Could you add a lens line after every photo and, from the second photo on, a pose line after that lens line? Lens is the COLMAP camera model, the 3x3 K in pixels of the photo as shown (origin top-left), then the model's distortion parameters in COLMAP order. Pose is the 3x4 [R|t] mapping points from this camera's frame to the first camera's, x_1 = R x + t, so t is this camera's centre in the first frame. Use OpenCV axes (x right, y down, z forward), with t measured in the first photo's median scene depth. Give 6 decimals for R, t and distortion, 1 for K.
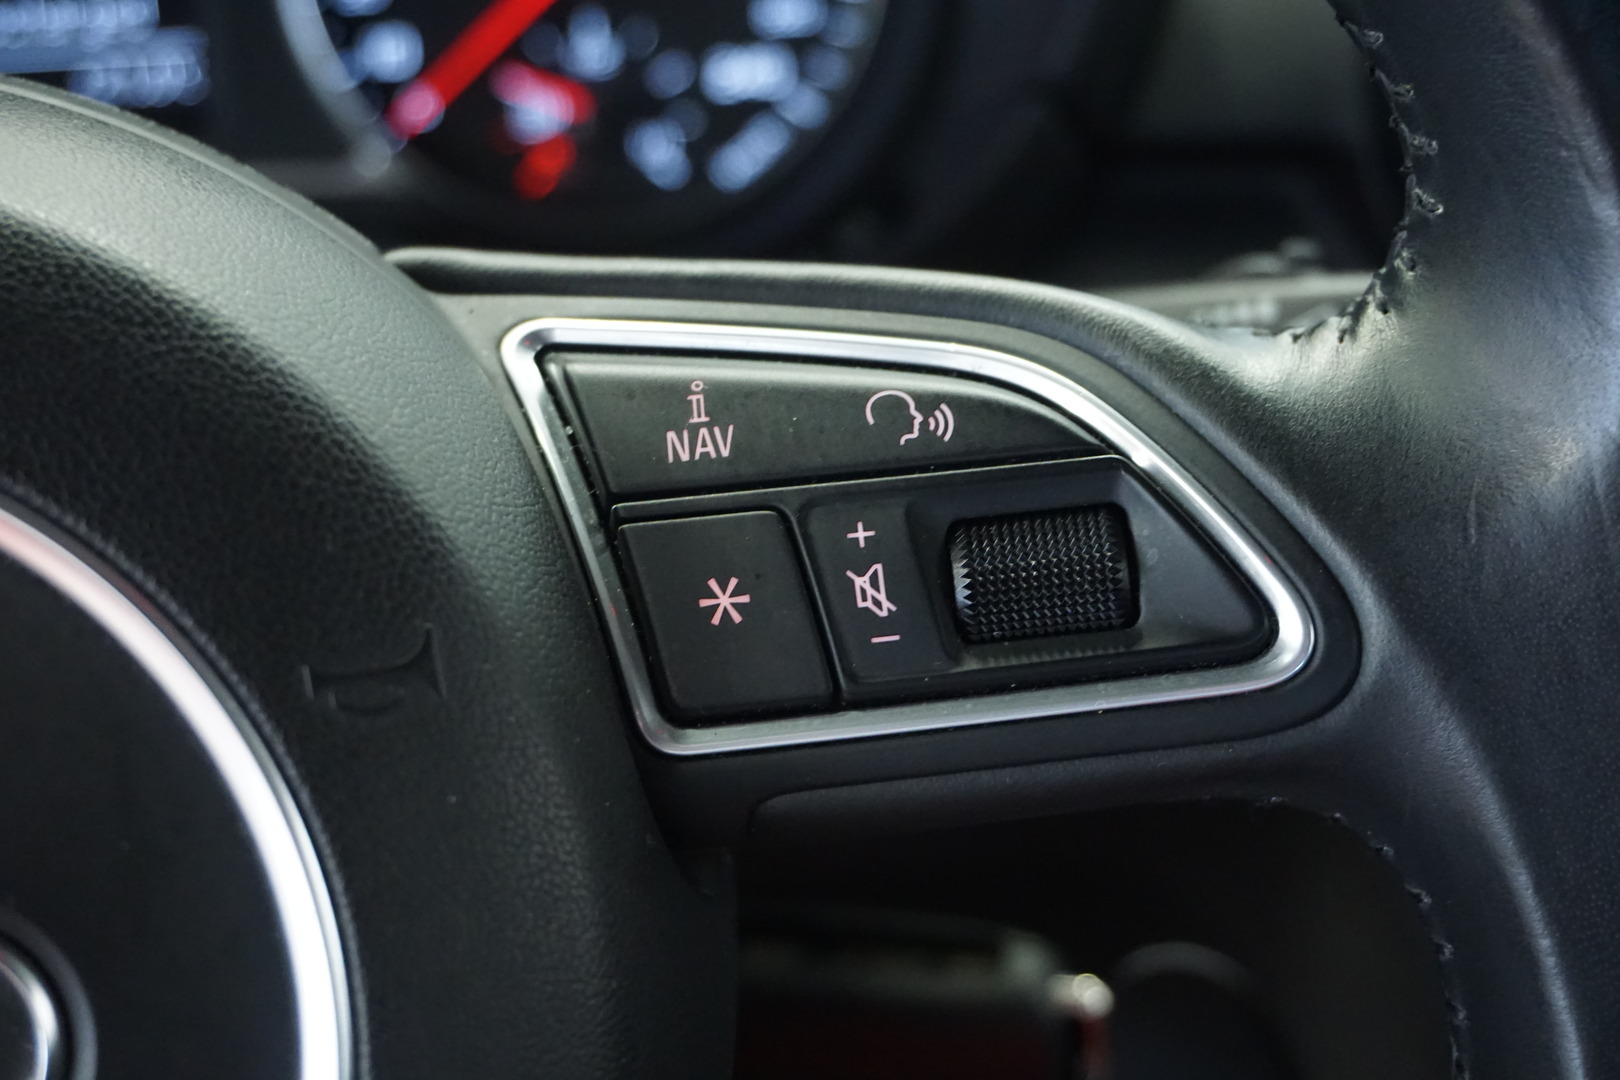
lens RADIAL K [[2757.7, 0, 810.0], [0, 2757.7, 540.0], [0, 0, 1]] dist [0.017785, 0.028867]
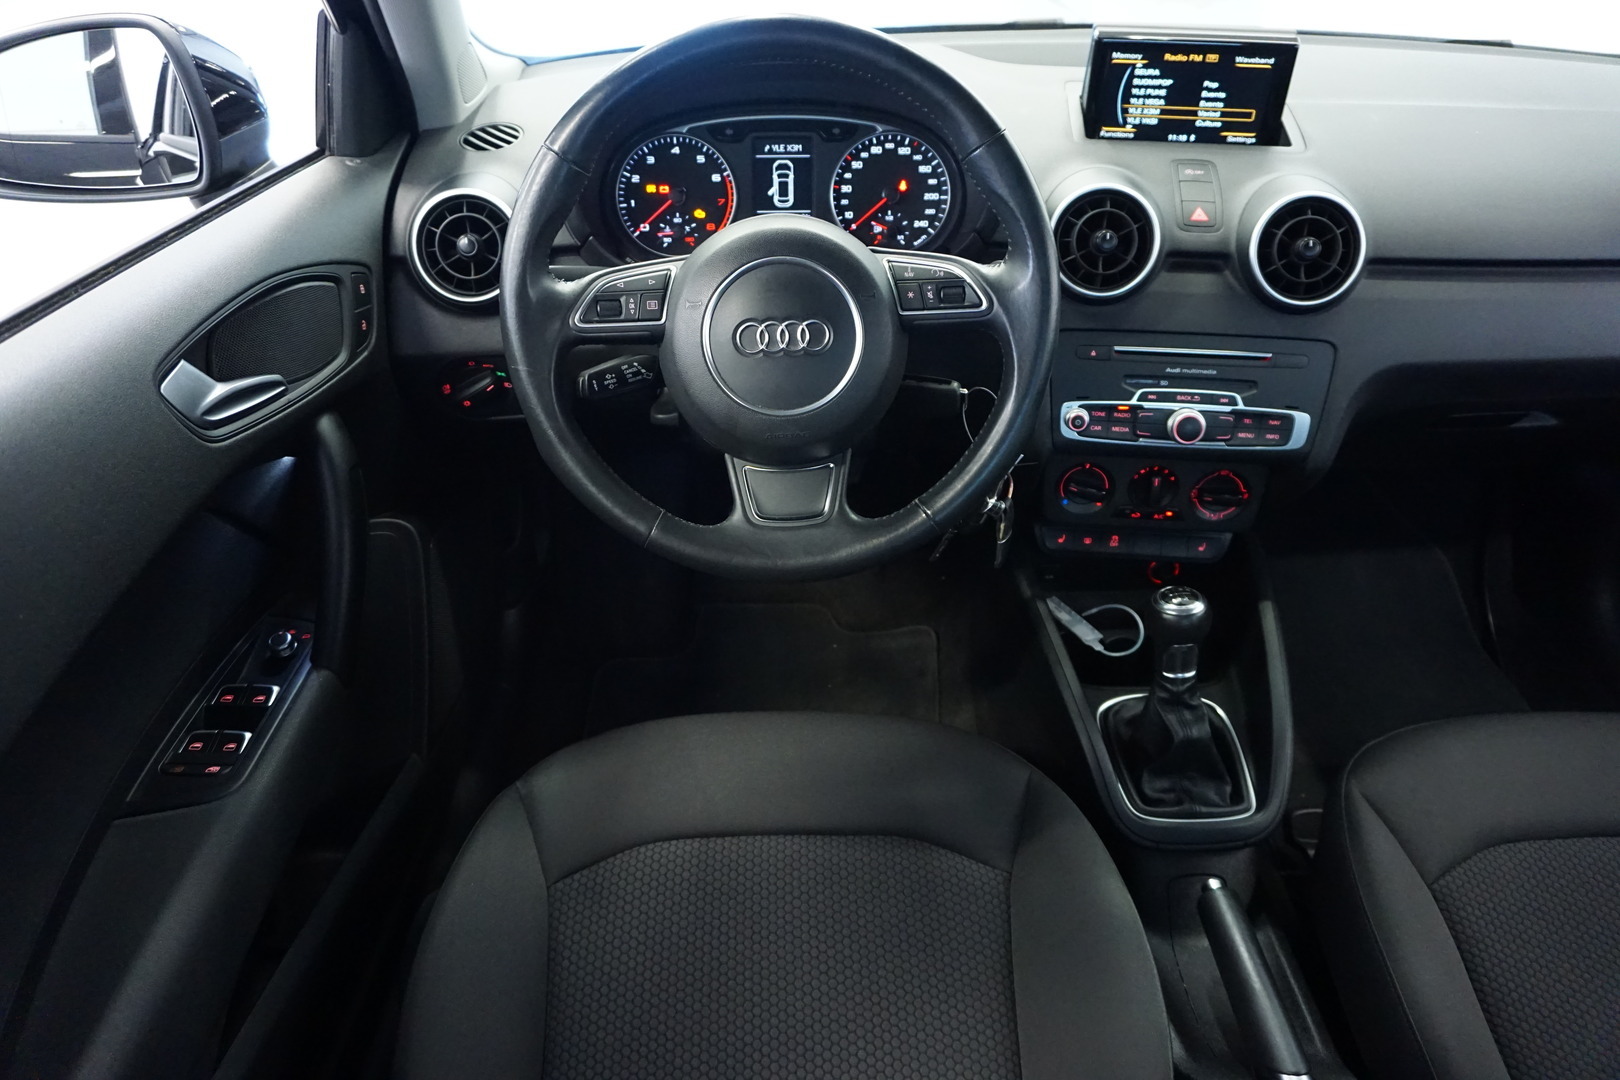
lens RADIAL K [[1083.6, 0, 810.0], [0, 1083.6, 540.0], [0, 0, 1]] dist [-0.058164, 0.055431]
pose [[0.990779, 0.091836, -0.099618, 0.051578], [-0.079002, 0.988892, 0.125903, 0.331190], [0.110074, -0.116872, 0.987028, -2.014491]]
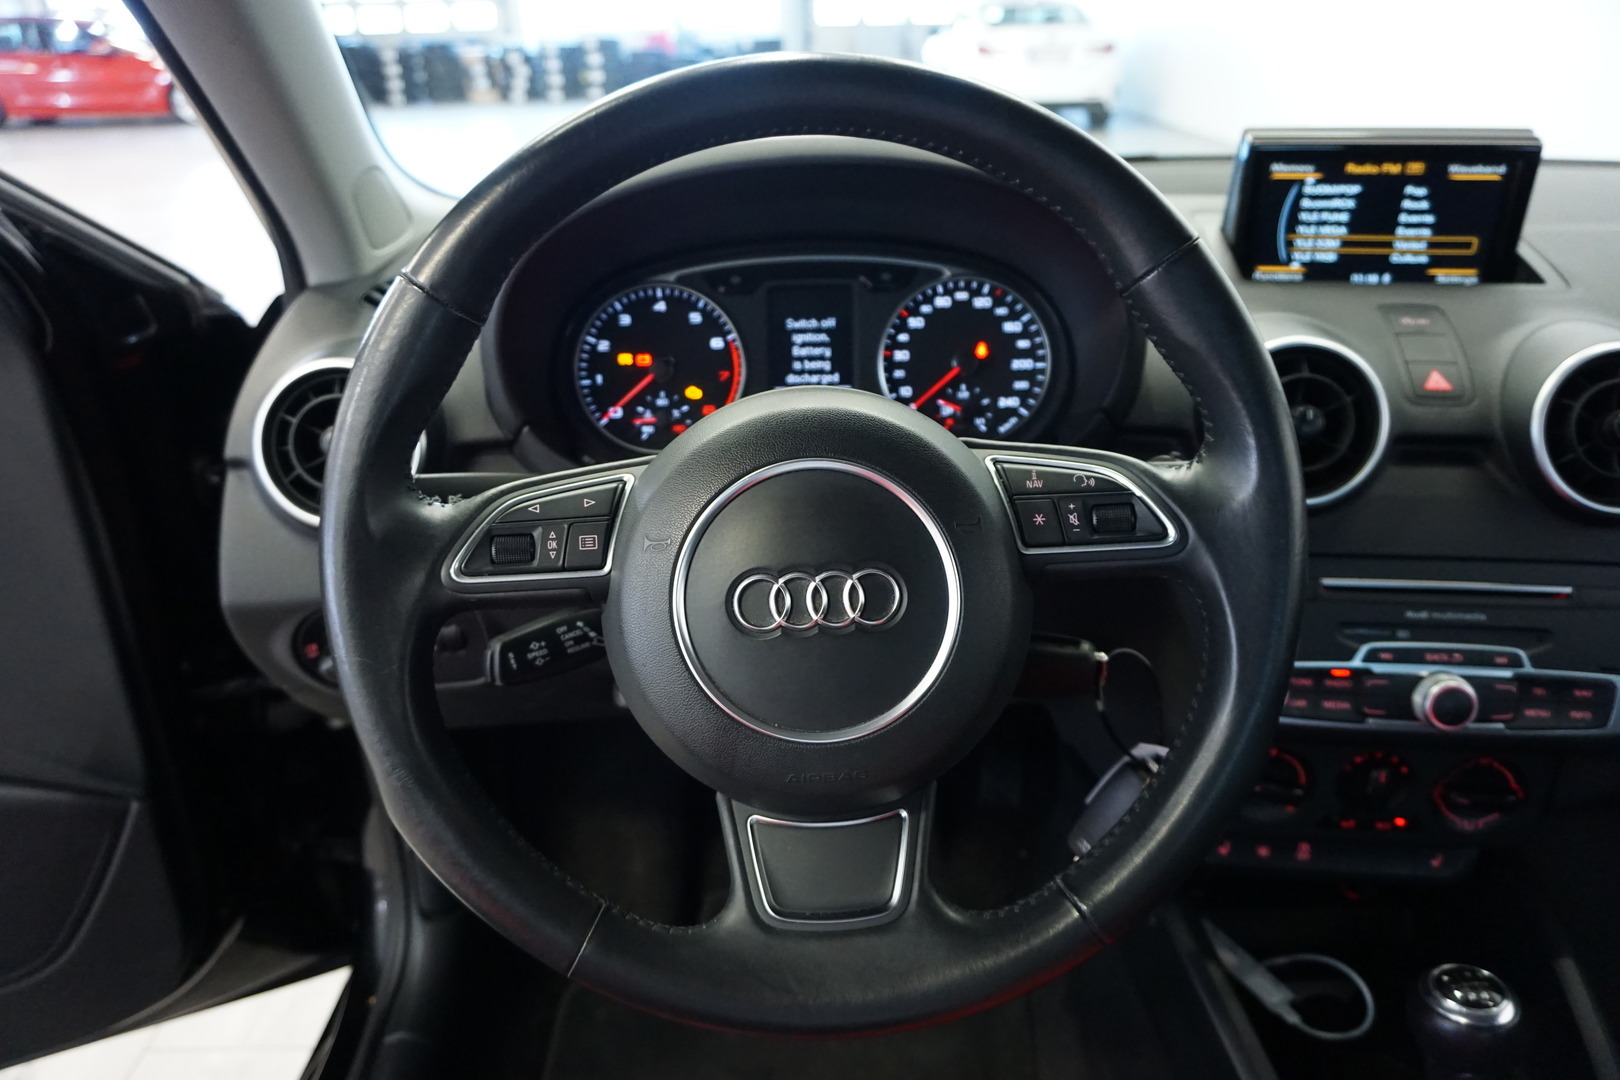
lens RADIAL K [[1083.6, 0, 810.0], [0, 1083.6, 540.0], [0, 0, 1]] dist [-0.058164, 0.055431]
pose [[0.988666, 0.062734, -0.136394, -0.150814], [-0.068336, 0.996984, -0.036784, 0.139111], [0.133675, 0.045688, 0.989971, -0.725000]]
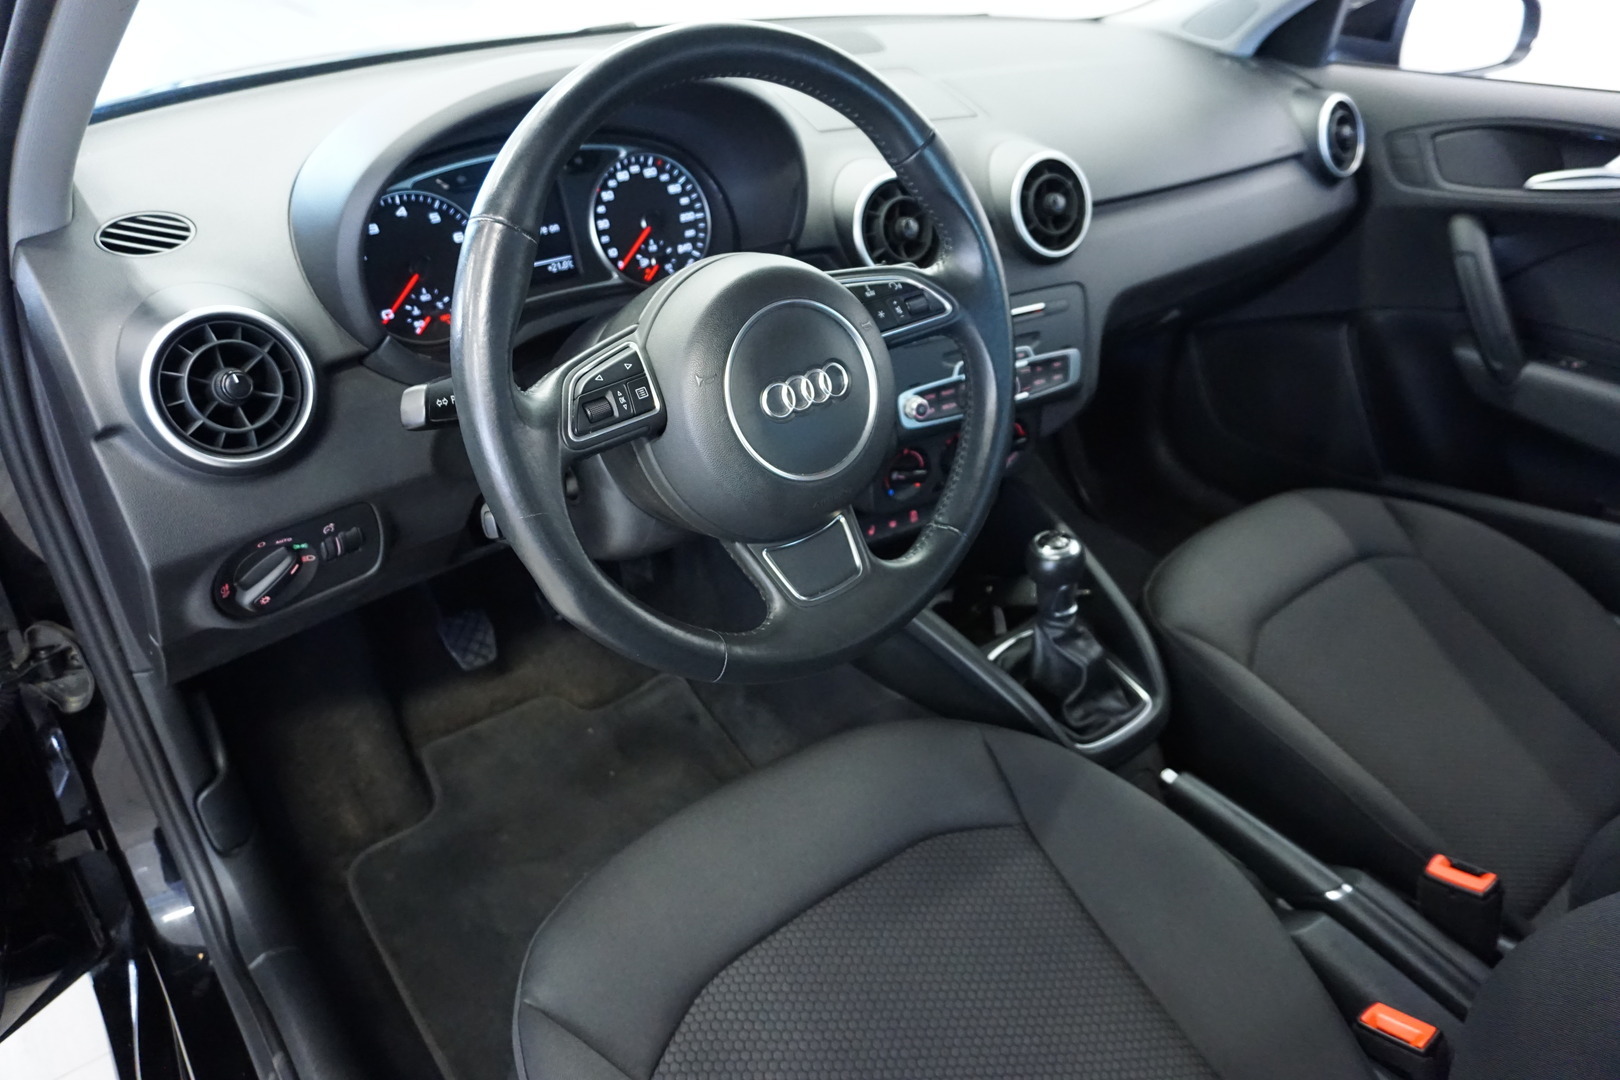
lens RADIAL K [[1083.6, 0, 810.0], [0, 1083.6, 540.0], [0, 0, 1]] dist [-0.058164, 0.055431]
pose [[0.868837, -0.233472, 0.436593, -1.495165], [0.184399, 0.970983, 0.152280, 0.124632], [-0.459477, -0.051799, 0.886678, -1.366426]]
